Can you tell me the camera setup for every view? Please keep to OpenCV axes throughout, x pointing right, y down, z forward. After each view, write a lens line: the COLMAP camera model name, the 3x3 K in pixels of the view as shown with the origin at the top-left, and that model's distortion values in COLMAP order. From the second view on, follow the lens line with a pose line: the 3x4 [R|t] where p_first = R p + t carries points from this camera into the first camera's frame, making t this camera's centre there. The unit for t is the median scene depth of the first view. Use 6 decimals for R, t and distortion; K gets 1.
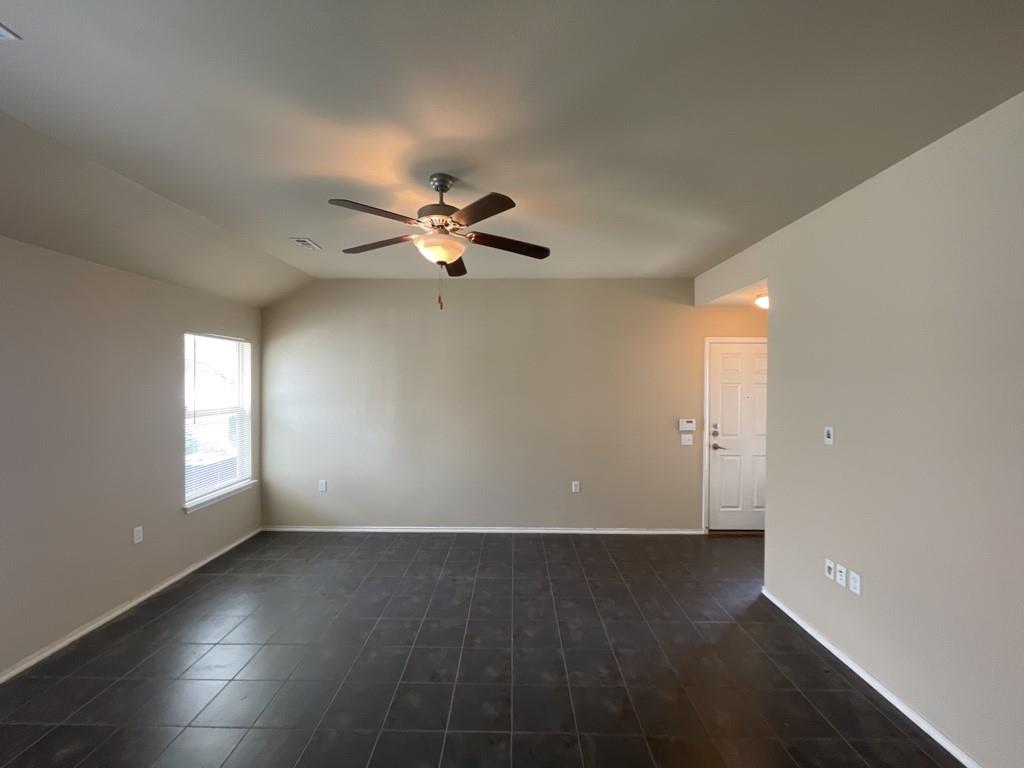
lens RADIAL K [[416.5, 0, 512.0], [0, 416.5, 384.0], [0, 0, 1]] dist [0.000194, 0.000046]
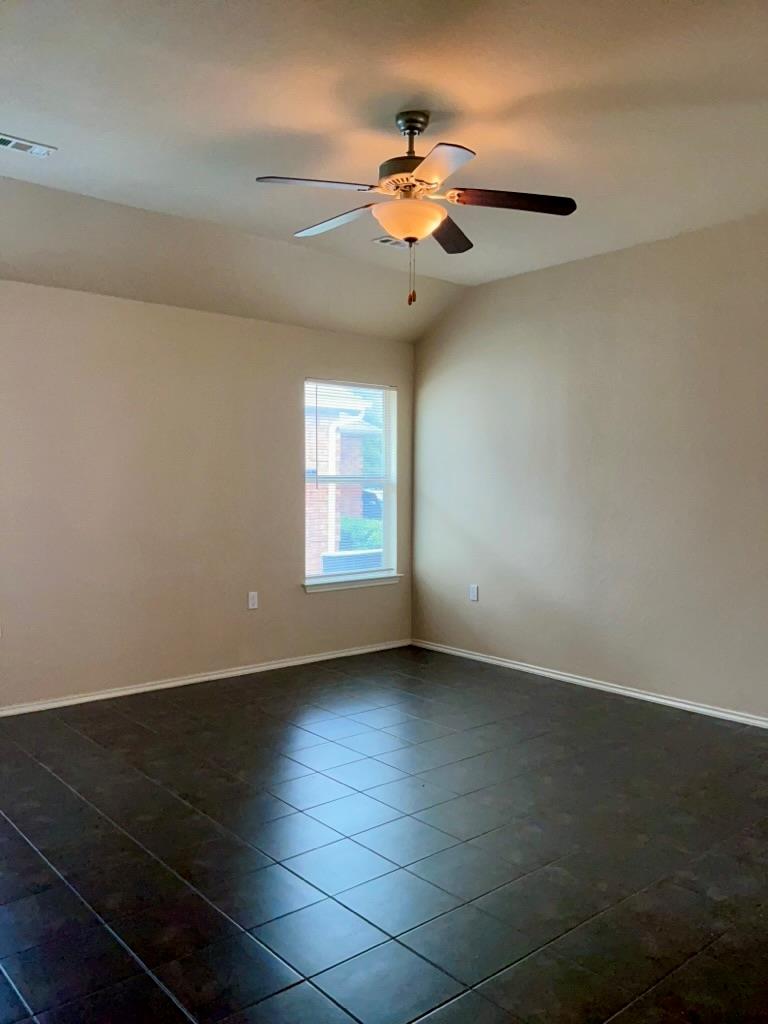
lens RADIAL K [[814.3, 0, 384.0], [0, 814.3, 512.0], [0, 0, 1]] dist [0.078398, -0.100725]
pose [[0.655342, 0.028215, -0.754805, 0.475856], [-0.002920, 0.999389, 0.034822, 0.070392], [0.755327, -0.020616, 0.655024, 0.018497]]
